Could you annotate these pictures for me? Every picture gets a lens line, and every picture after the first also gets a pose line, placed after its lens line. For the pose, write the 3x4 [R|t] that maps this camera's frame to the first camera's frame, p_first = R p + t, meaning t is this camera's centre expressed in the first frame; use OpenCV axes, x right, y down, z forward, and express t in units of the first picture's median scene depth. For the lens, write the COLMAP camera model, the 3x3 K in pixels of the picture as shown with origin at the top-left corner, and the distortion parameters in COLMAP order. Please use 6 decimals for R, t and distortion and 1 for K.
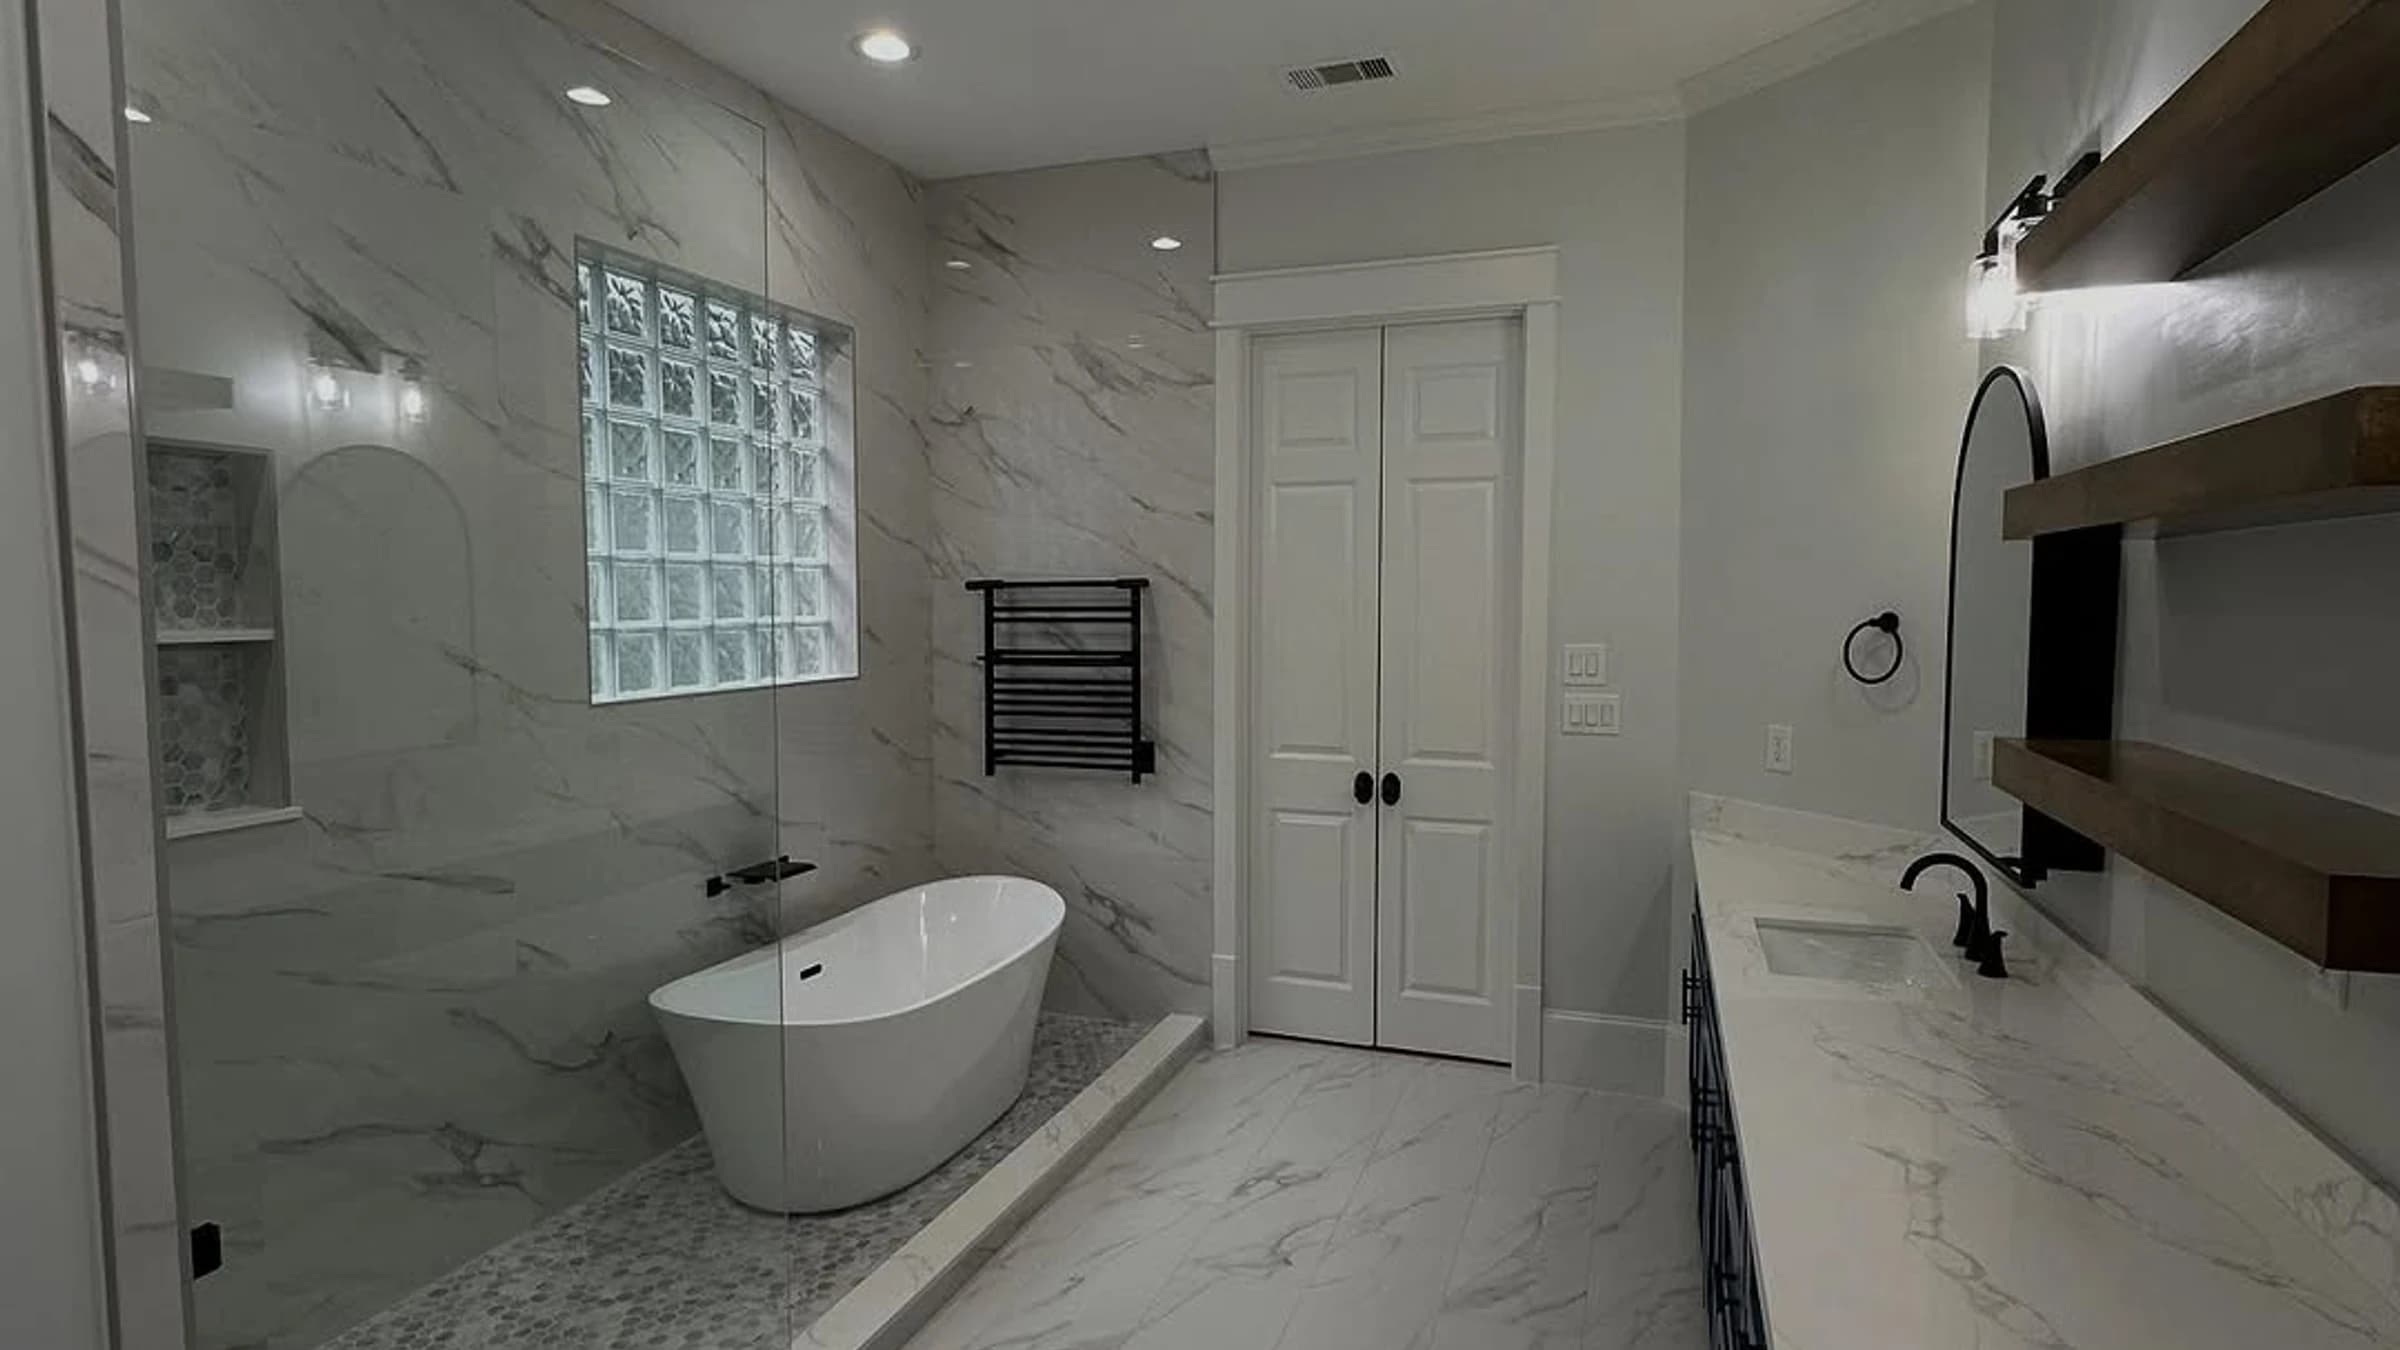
lens RADIAL K [[1266.0, 0, 1202.4], [0, 1266.0, 677.7], [0, 0, 1]] dist [0.000934, 0.000509]
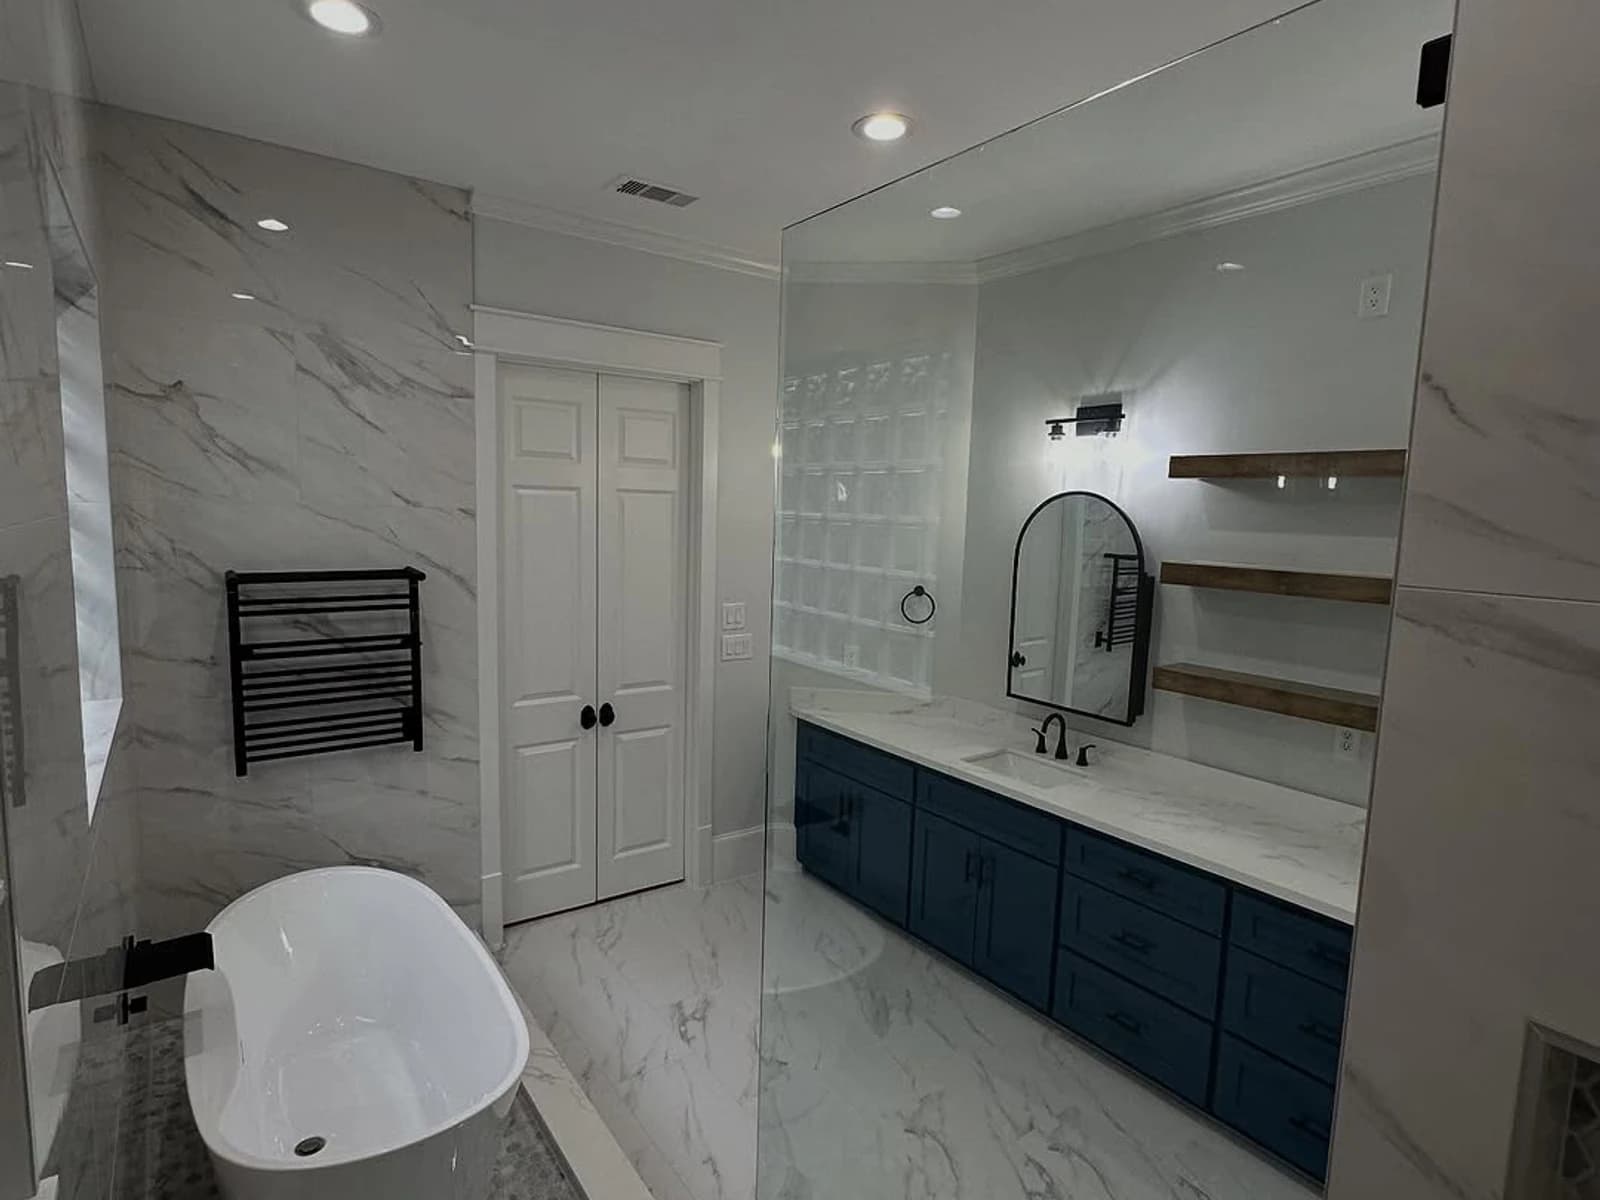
lens RADIAL K [[844.5, 0, 799.0], [0, 844.5, 603.0], [0, 0, 1]] dist [-0.001497, 0.000567]
pose [[0.565106, -0.077270, 0.821391, -0.472841], [0.025544, 0.996766, 0.076194, -0.096765], [-0.824622, -0.022076, 0.565253, 0.311000]]
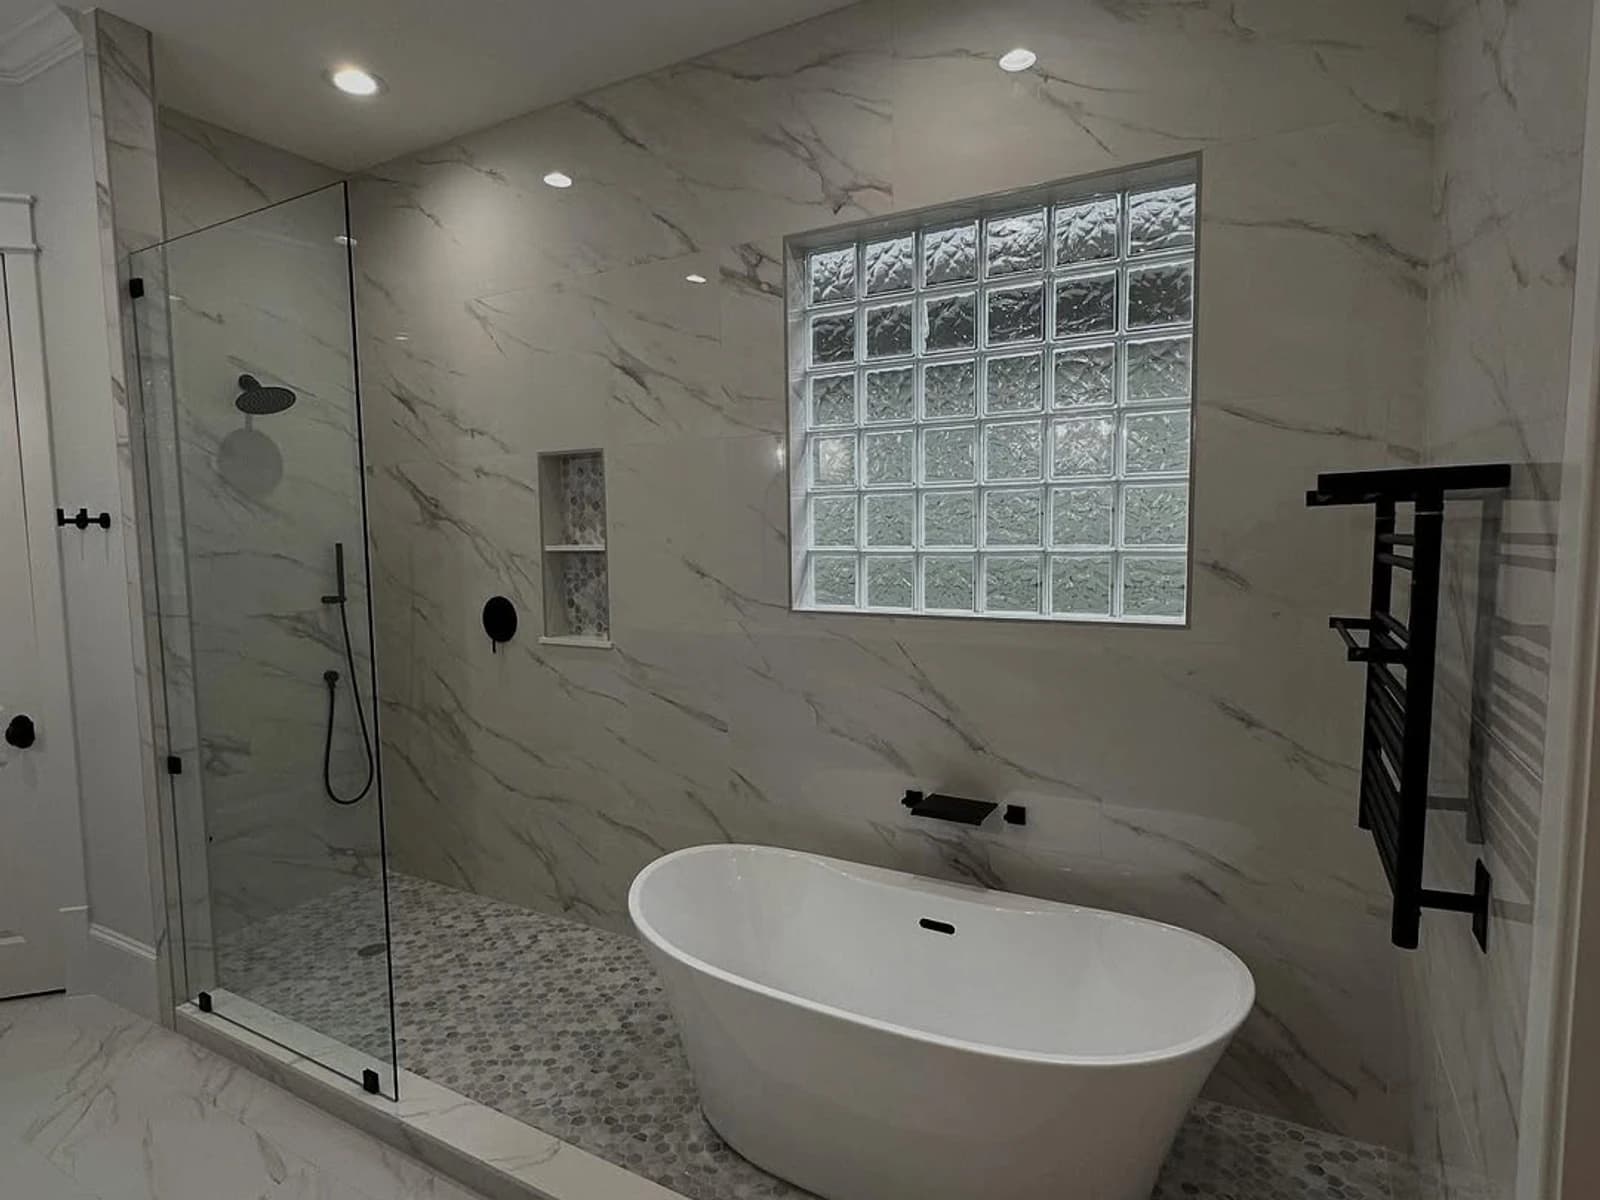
lens RADIAL K [[844.5, 0, 801.8], [0, 844.5, 599.4], [0, 0, 1]] dist [-0.001497, 0.000567]
pose [[-0.162779, 0.084829, -0.983009, 0.249284], [-0.052413, 0.994147, 0.094470, -0.050820], [0.985269, 0.066900, -0.157380, 0.825091]]
